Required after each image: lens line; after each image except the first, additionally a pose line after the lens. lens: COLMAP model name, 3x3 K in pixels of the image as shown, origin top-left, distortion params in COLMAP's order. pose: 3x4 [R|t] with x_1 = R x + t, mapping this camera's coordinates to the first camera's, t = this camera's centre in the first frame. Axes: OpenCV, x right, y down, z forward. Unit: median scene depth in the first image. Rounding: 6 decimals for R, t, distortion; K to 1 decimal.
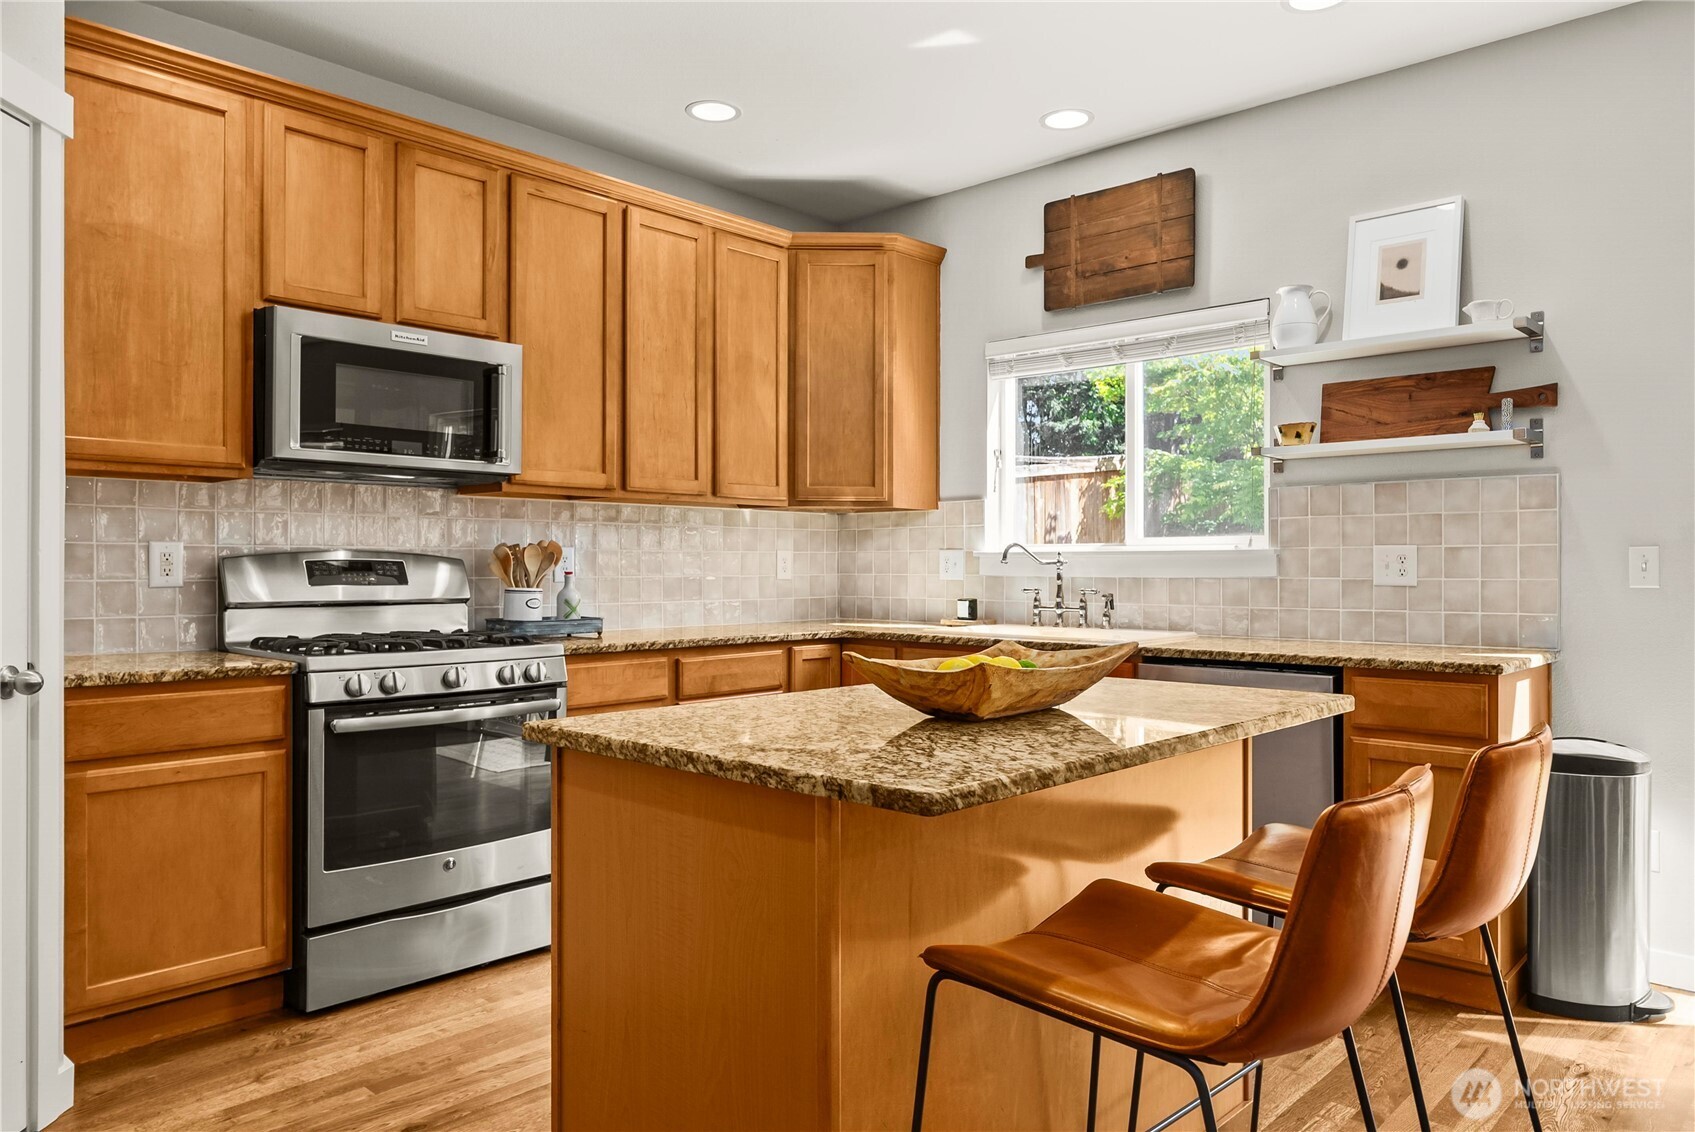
lens RADIAL K [[1134.1, 0, 853.6], [0, 1134.1, 567.7], [0, 0, 1]] dist [0.009498, -0.009700]
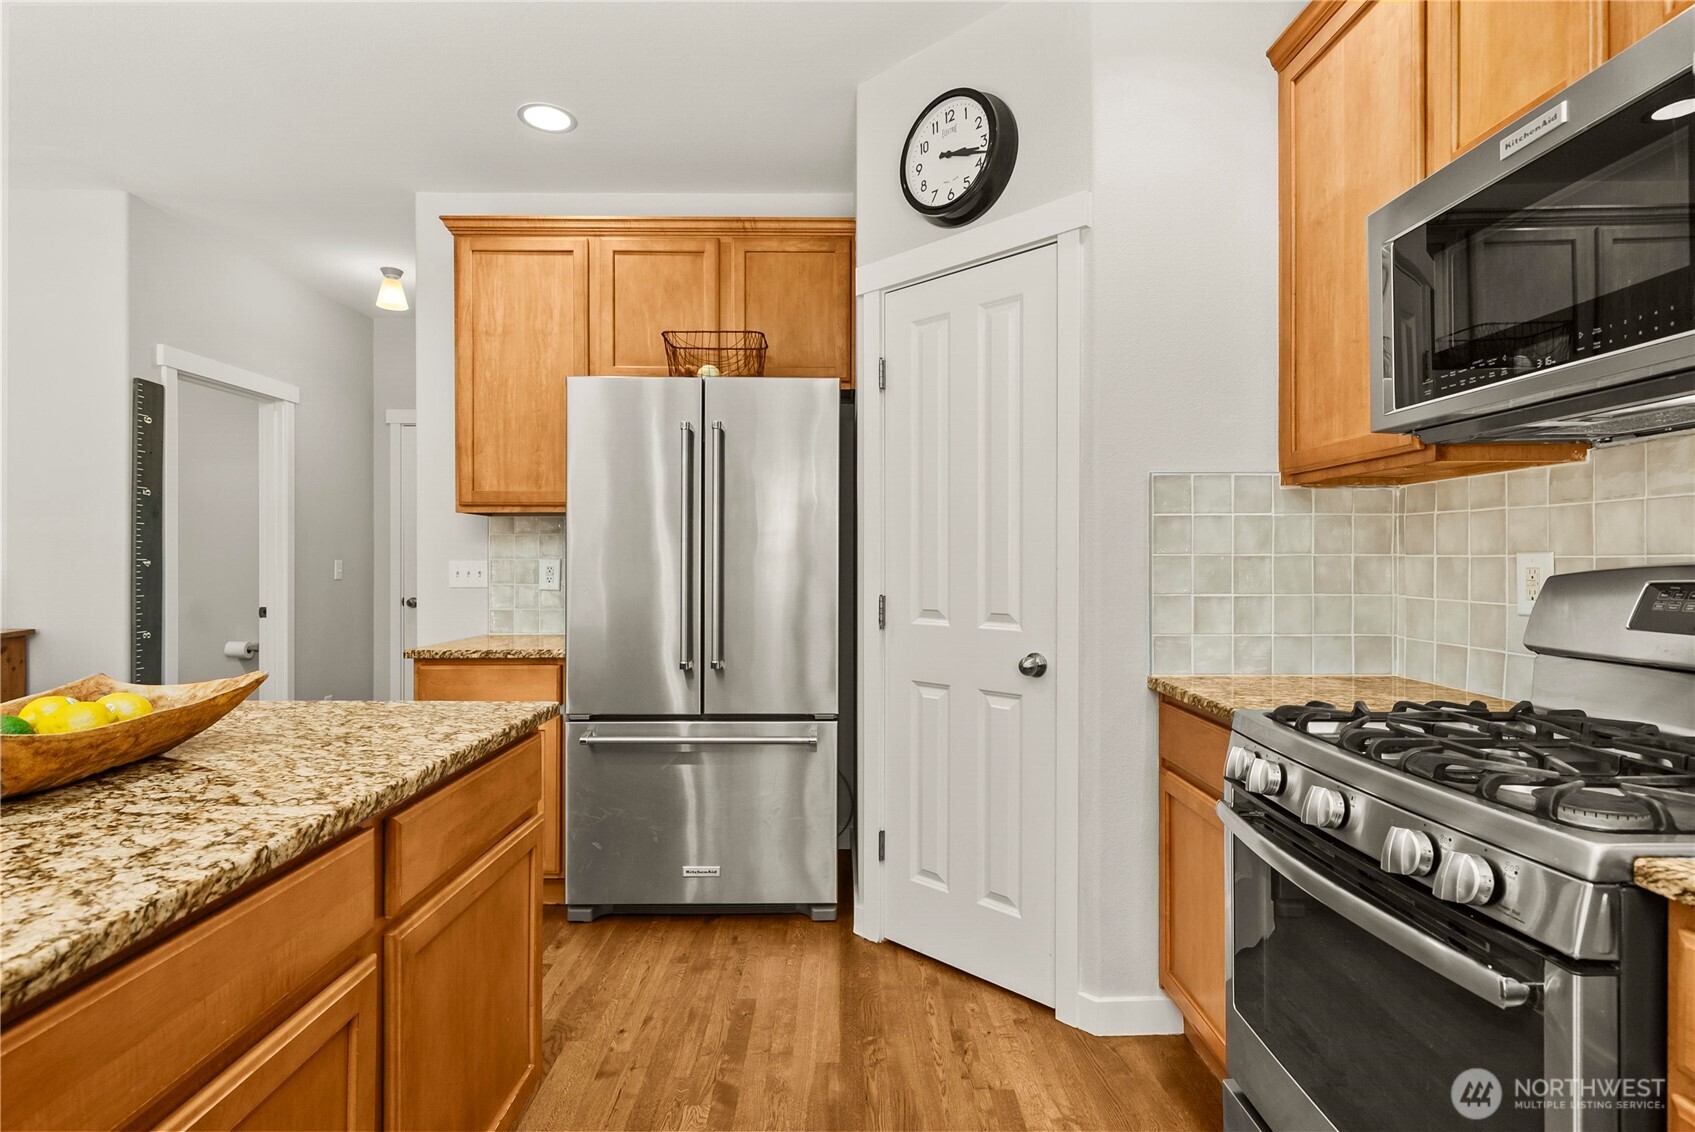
lens RADIAL K [[832.9, 0, 851.3], [0, 832.9, 564.1], [0, 0, 1]] dist [0.003300, 0.000810]
pose [[-0.723424, -0.000098, -0.690404, 0.063886], [-0.003876, 0.999985, 0.003920, -0.013975], [0.690393, 0.005511, -0.723413, 0.950766]]
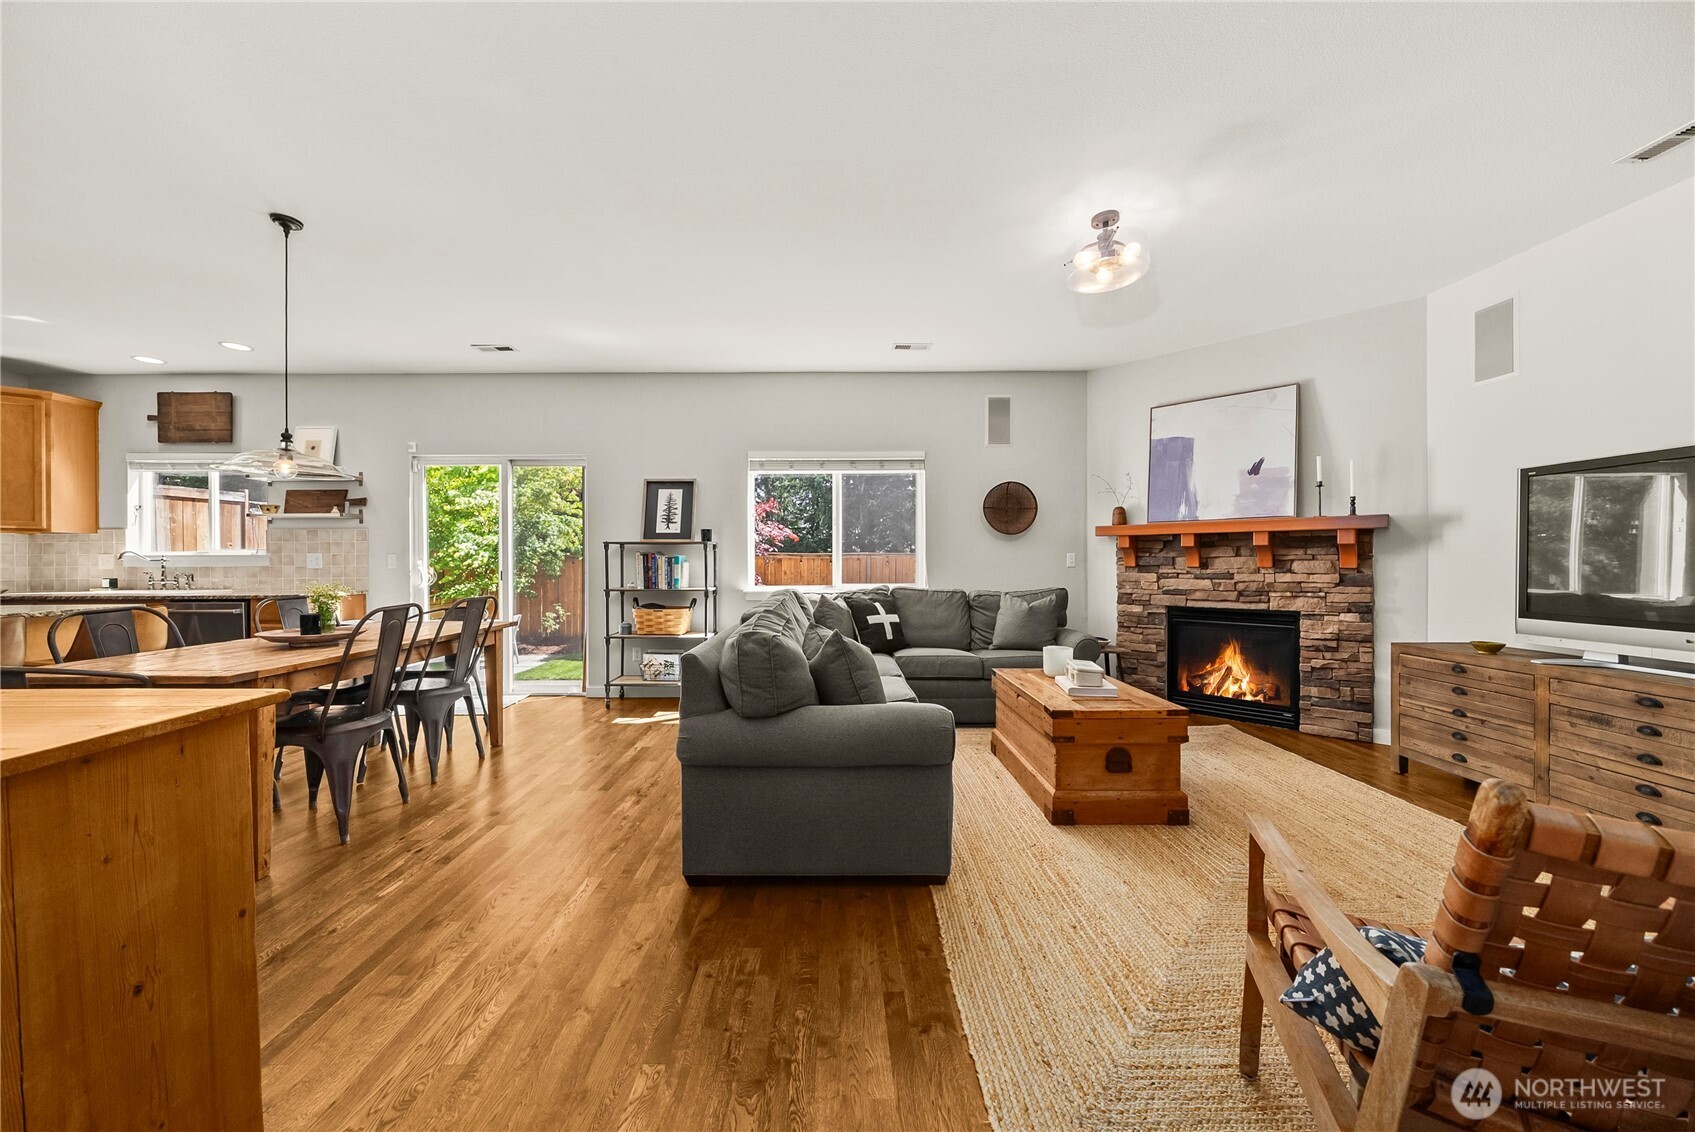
lens RADIAL K [[583.2, 0, 825.6], [0, 583.2, 562.3], [0, 0, 1]] dist [-0.005935, -0.000091]
pose [[0.732516, -0.004751, 0.680733, 0.418443], [0.005173, 0.999986, 0.001411, 0.004944], [-0.680730, 0.002488, 0.732531, -0.782643]]
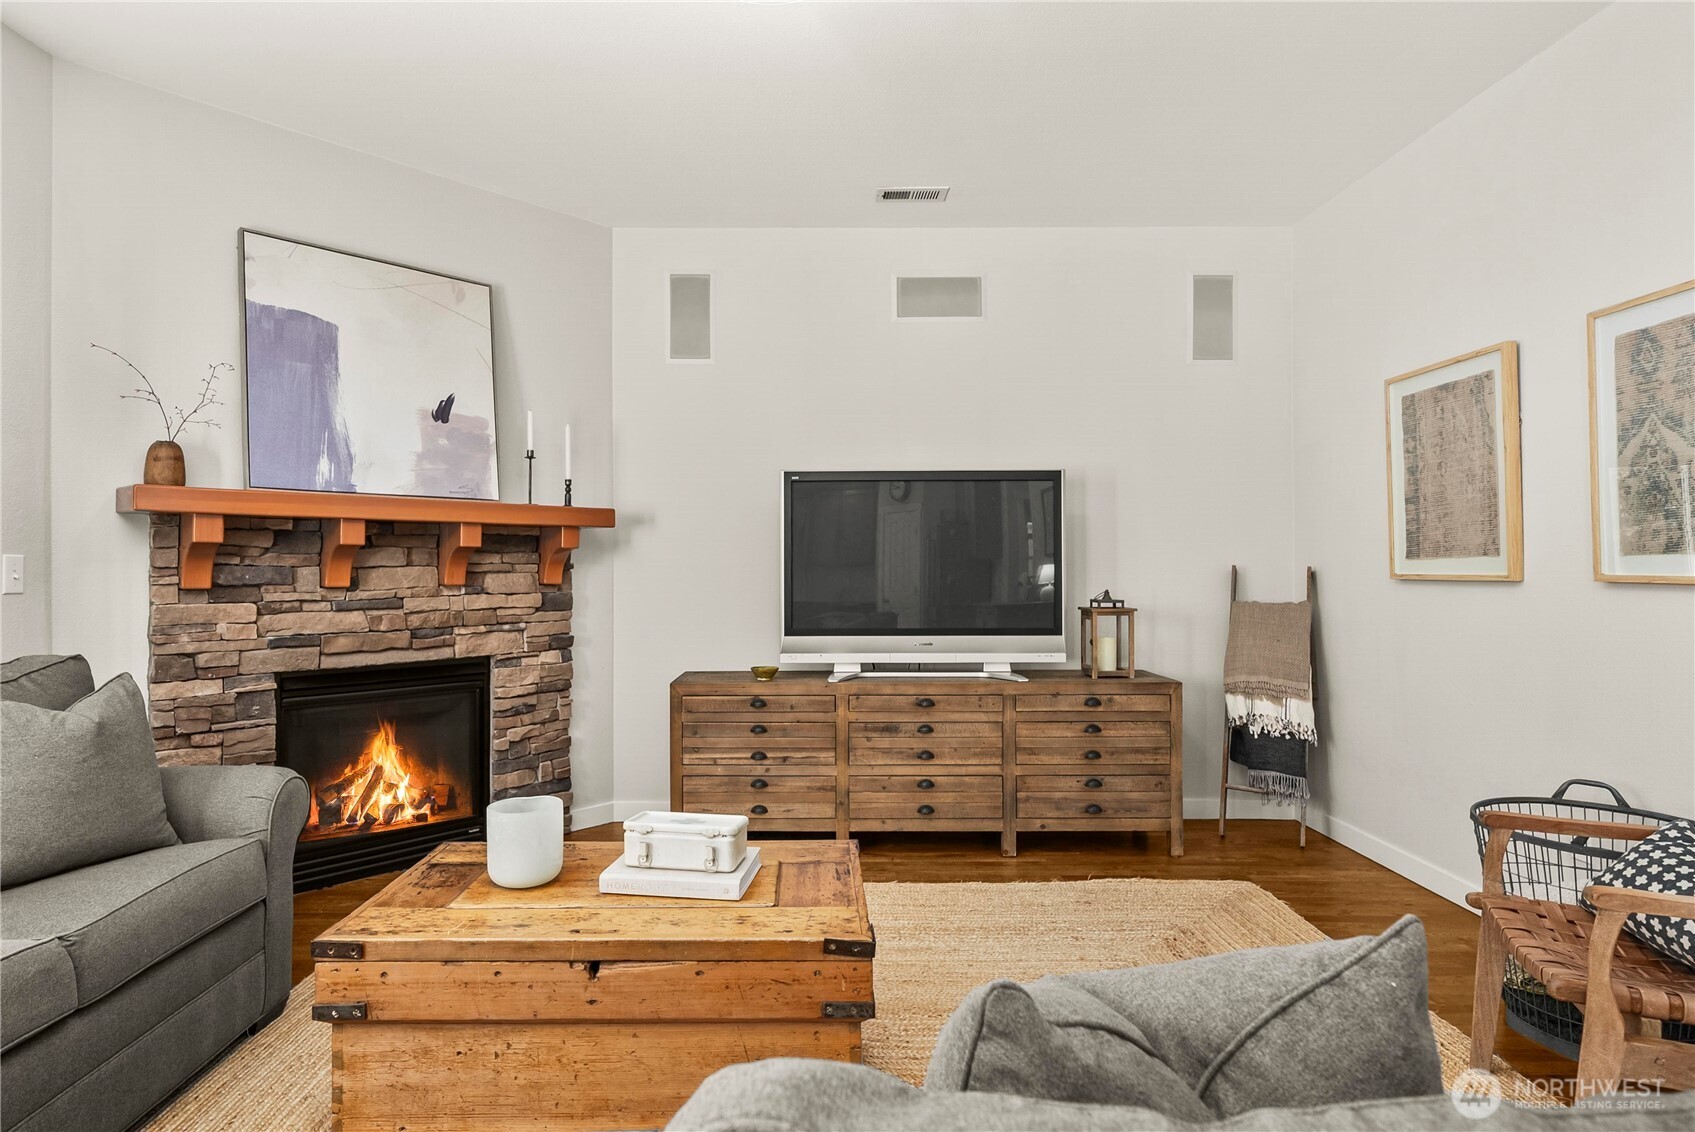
lens RADIAL K [[928.3, 0, 815.4], [0, 928.3, 562.4], [0, 0, 1]] dist [-0.001681, 0.000540]
pose [[-0.689475, 0.003488, 0.724301, 0.759624], [0.003205, 0.999993, -0.001766, -0.000995], [-0.724302, 0.001104, -0.689481, -0.148580]]
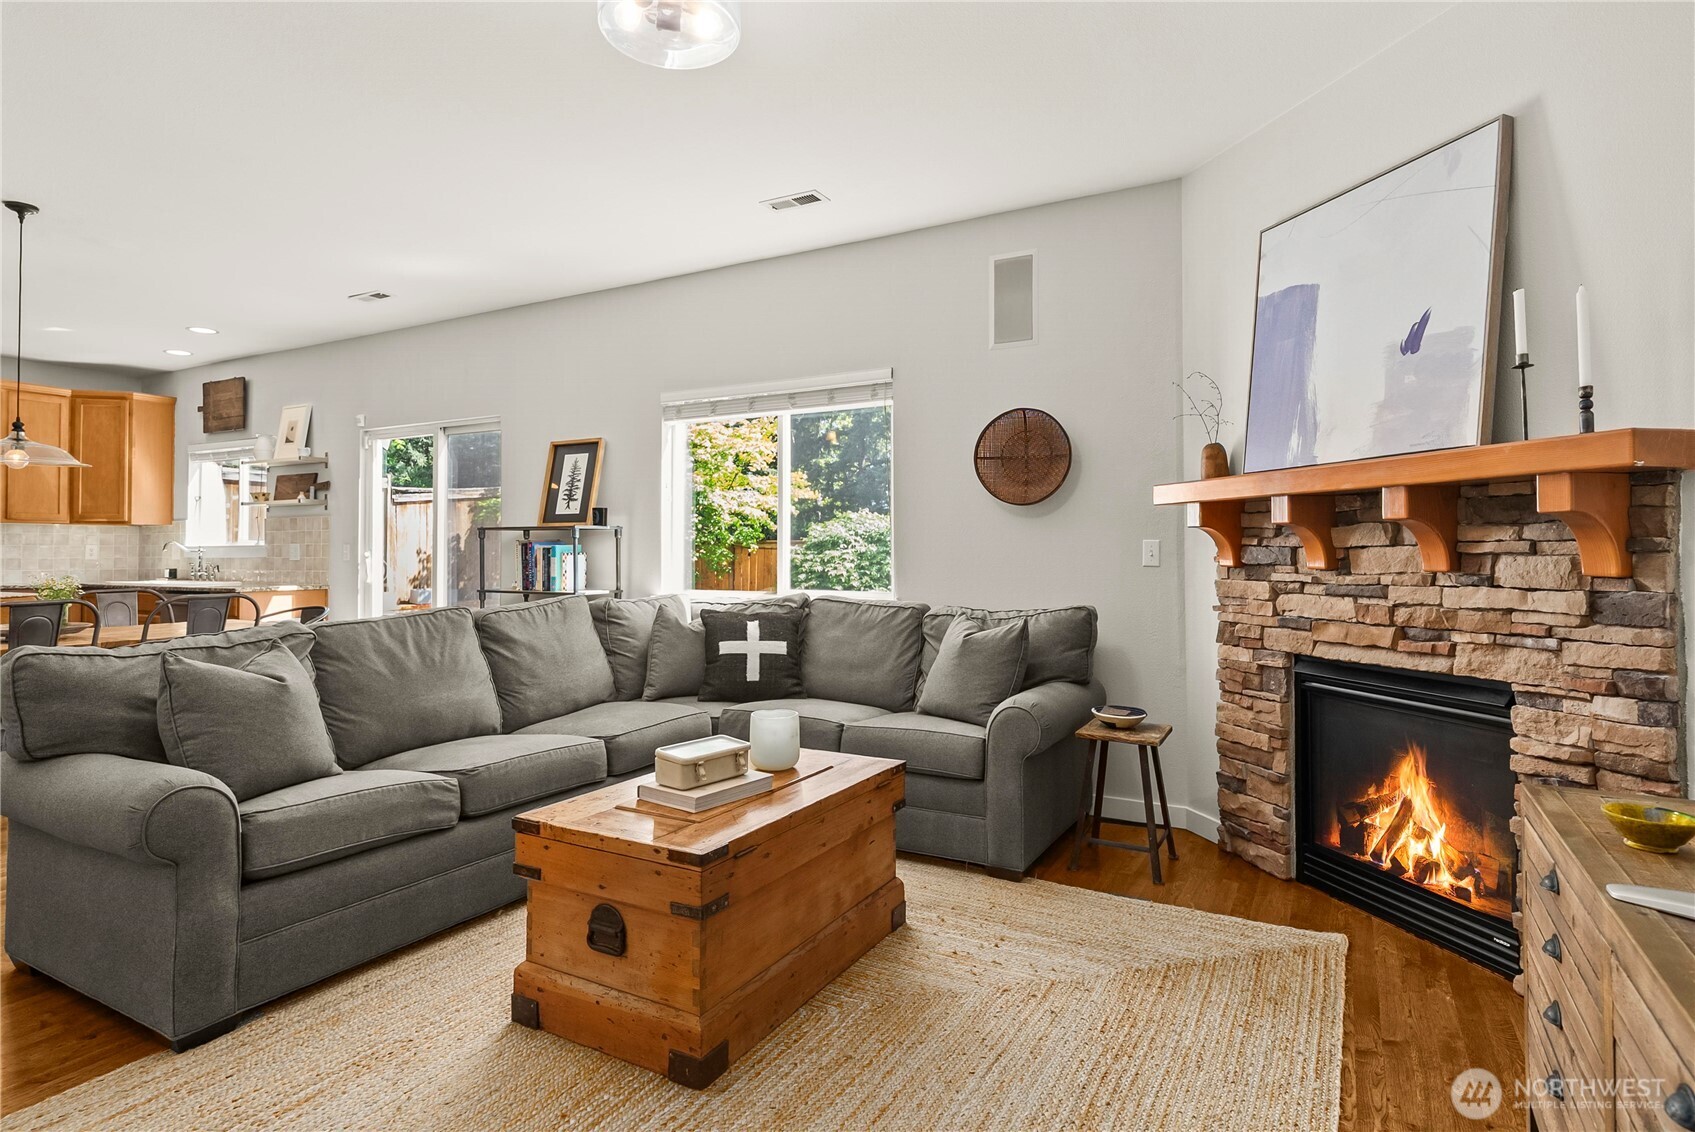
lens RADIAL K [[870.9, 0, 854.5], [0, 870.9, 538.4], [0, 0, 1]] dist [0.001526, -0.000232]
pose [[0.967565, 0.002896, 0.252604, 1.138128], [0.001867, 0.999825, -0.018615, 0.006189], [-0.252614, 0.018483, 0.967391, -1.082489]]
